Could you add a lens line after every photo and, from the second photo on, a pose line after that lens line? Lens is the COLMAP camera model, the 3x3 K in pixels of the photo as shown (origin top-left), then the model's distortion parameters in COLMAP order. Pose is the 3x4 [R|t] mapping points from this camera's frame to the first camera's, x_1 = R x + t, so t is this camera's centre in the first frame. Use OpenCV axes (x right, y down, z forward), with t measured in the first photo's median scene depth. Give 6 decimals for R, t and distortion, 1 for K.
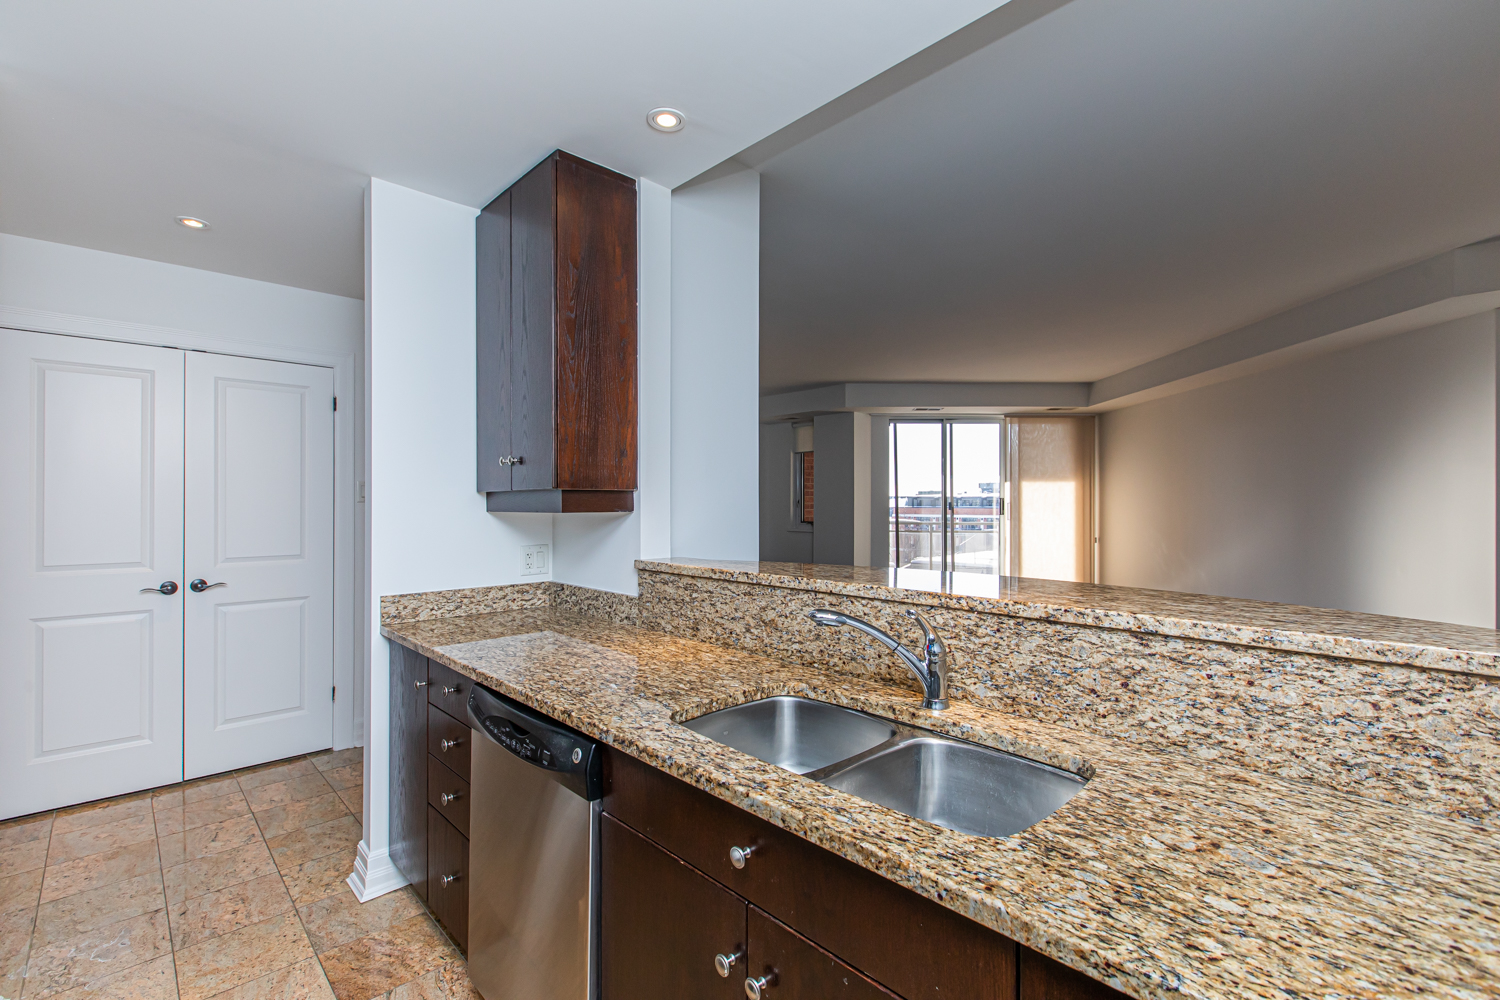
lens RADIAL K [[664.8, 0, 748.0], [0, 664.8, 501.9], [0, 0, 1]] dist [0.001058, -0.001387]
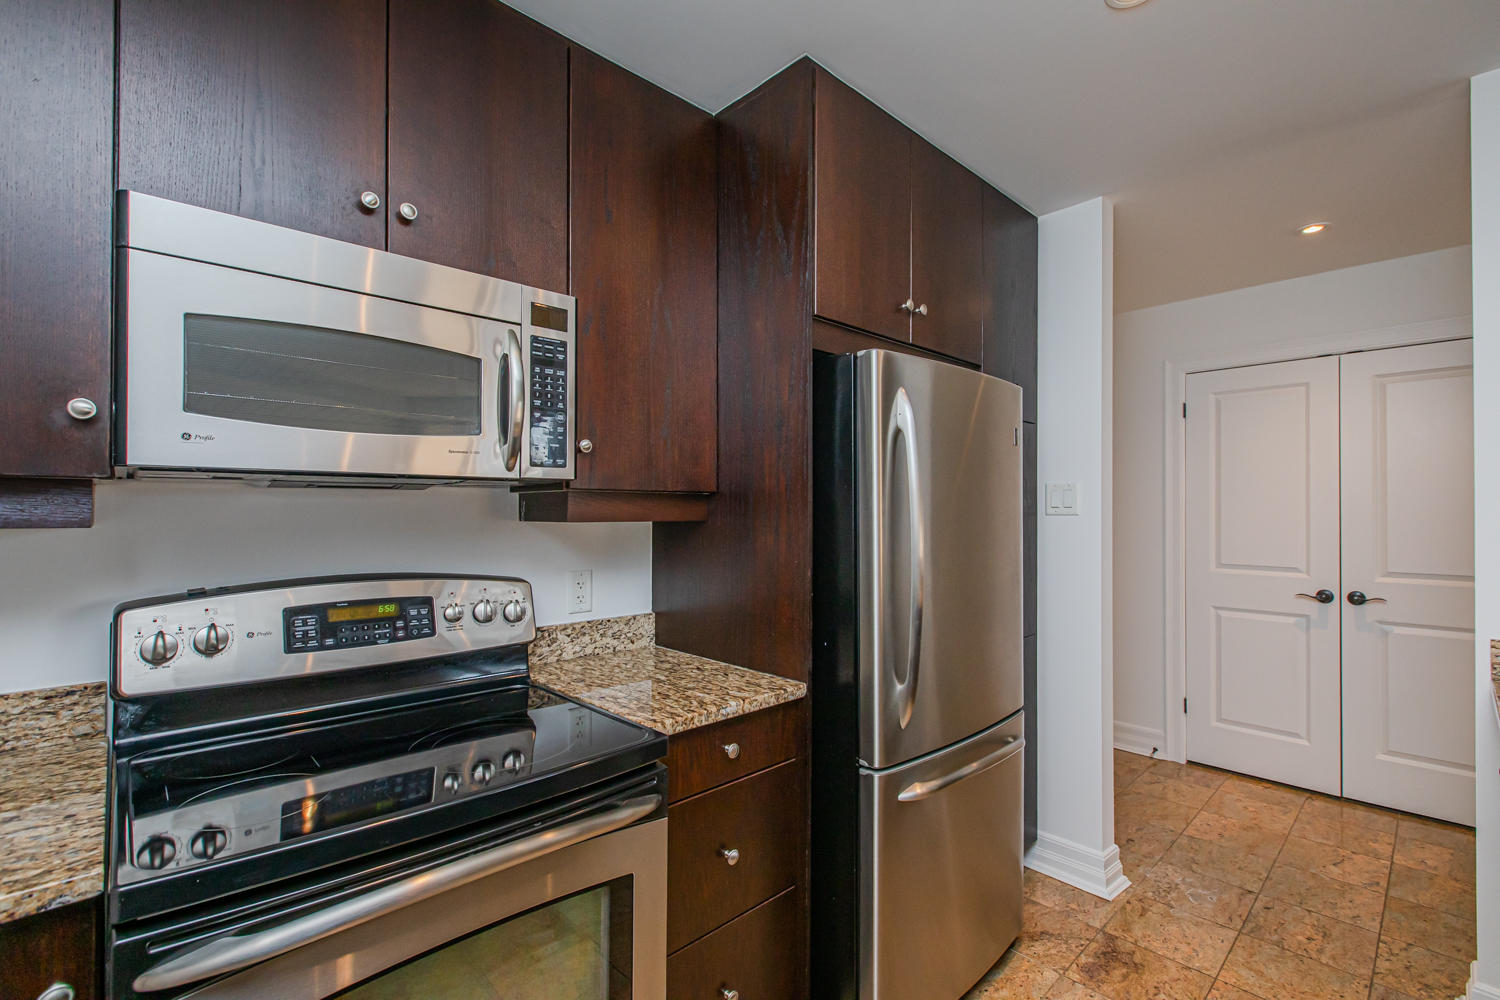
lens RADIAL K [[667.4, 0, 748.8], [0, 667.4, 502.9], [0, 0, 1]] dist [0.002319, -0.002370]
pose [[-0.004961, -0.011477, -0.999922, 0.246294], [-0.000265, 0.999934, -0.011476, 0.001291], [0.999988, 0.000208, -0.004963, 0.245071]]
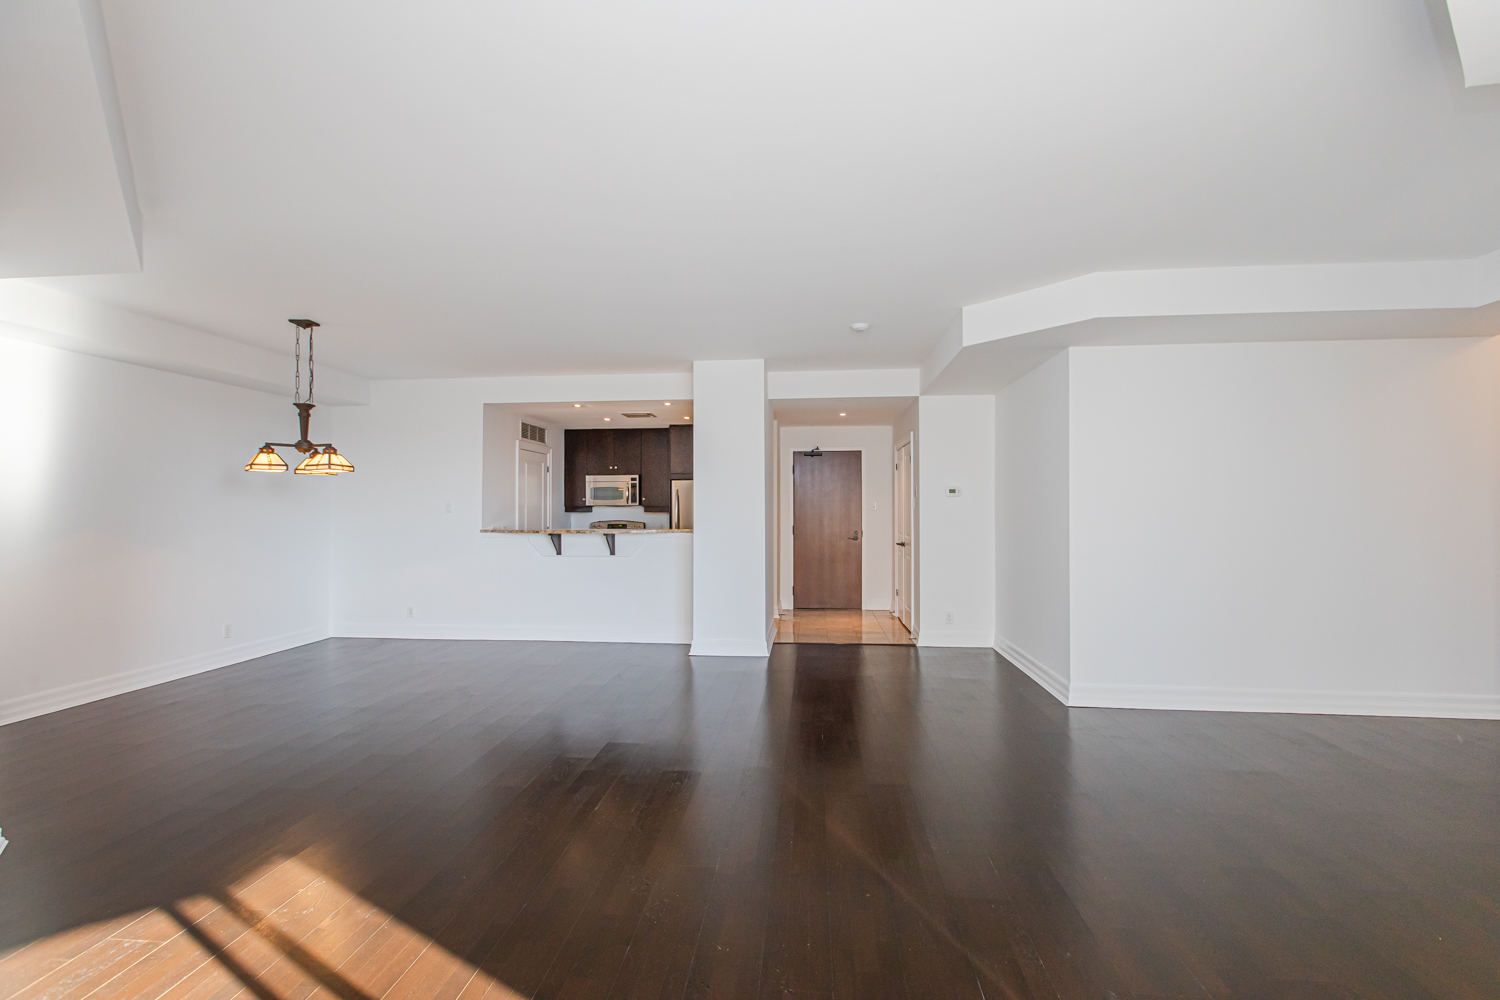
lens RADIAL K [[664.8, 0, 748.0], [0, 664.8, 501.9], [0, 0, 1]] dist [0.001058, -0.001387]
pose [[-0.755937, -0.001212, -0.654644, 2.130601], [0.004776, 0.999961, -0.007367, -0.024126], [0.654627, -0.008695, -0.755902, 4.497125]]
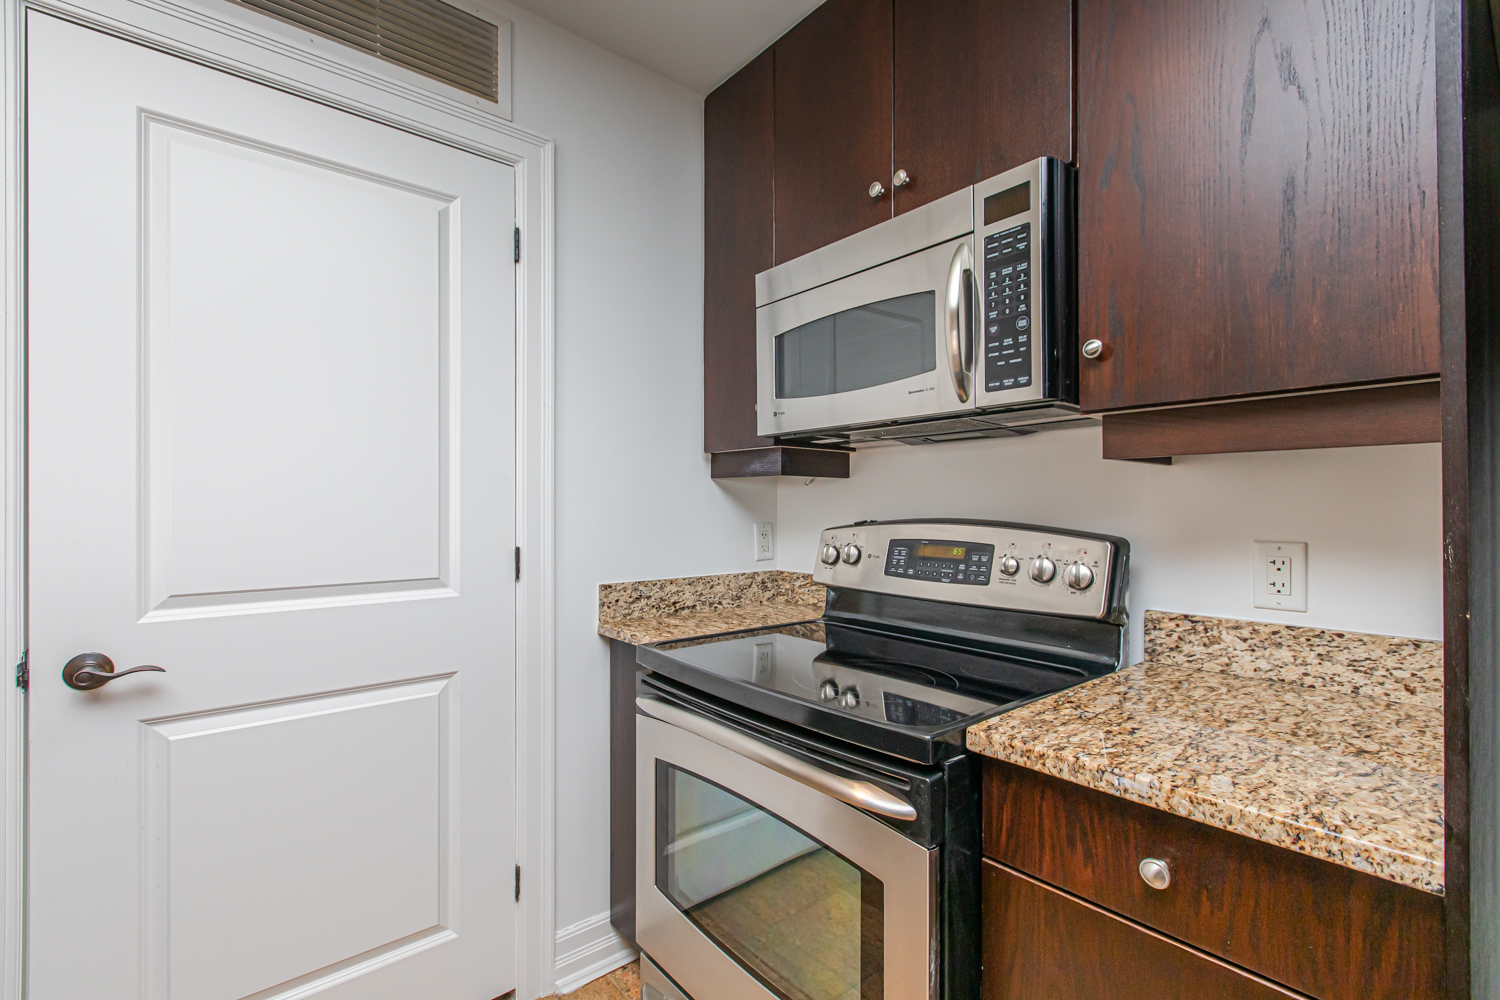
lens RADIAL K [[667.4, 0, 748.8], [0, 667.4, 502.9], [0, 0, 1]] dist [0.002319, -0.002370]
pose [[-0.998240, 0.000729, 0.059305, -0.369774], [0.000385, 0.999983, -0.005802, 0.065892], [-0.059309, -0.005769, -0.998223, 0.681930]]
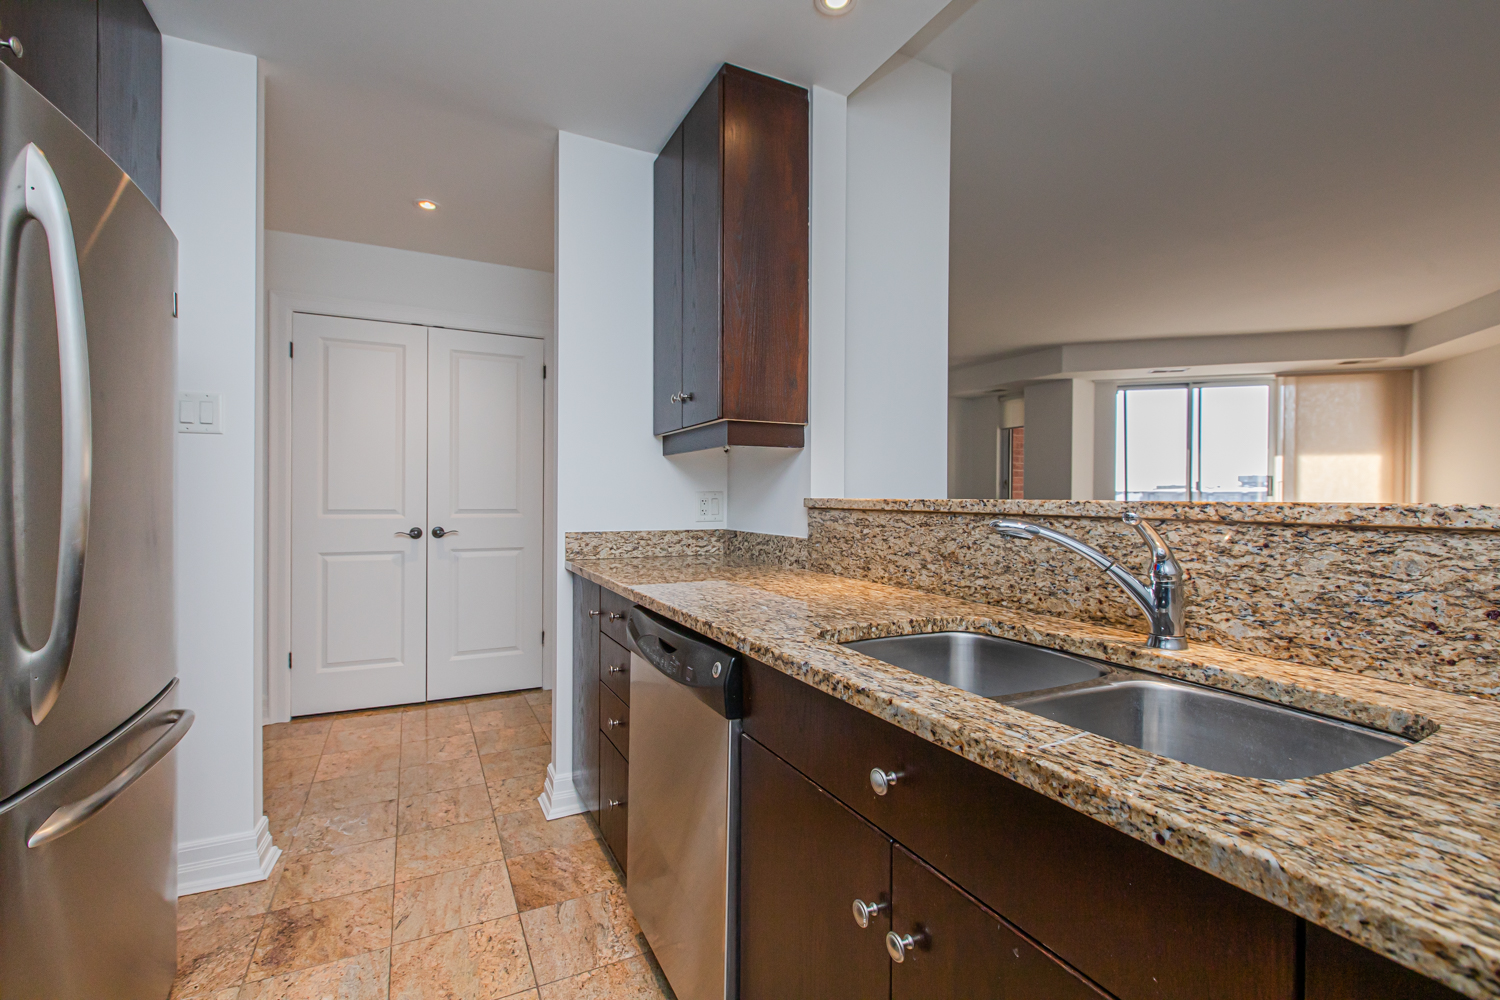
lens RADIAL K [[667.4, 0, 748.8], [0, 667.4, 502.9], [0, 0, 1]] dist [0.002319, -0.002370]
pose [[0.956120, 0.007451, -0.292882, 0.038690], [-0.004583, 0.999935, 0.010478, 0.109624], [0.292940, -0.008676, 0.956091, 0.107209]]
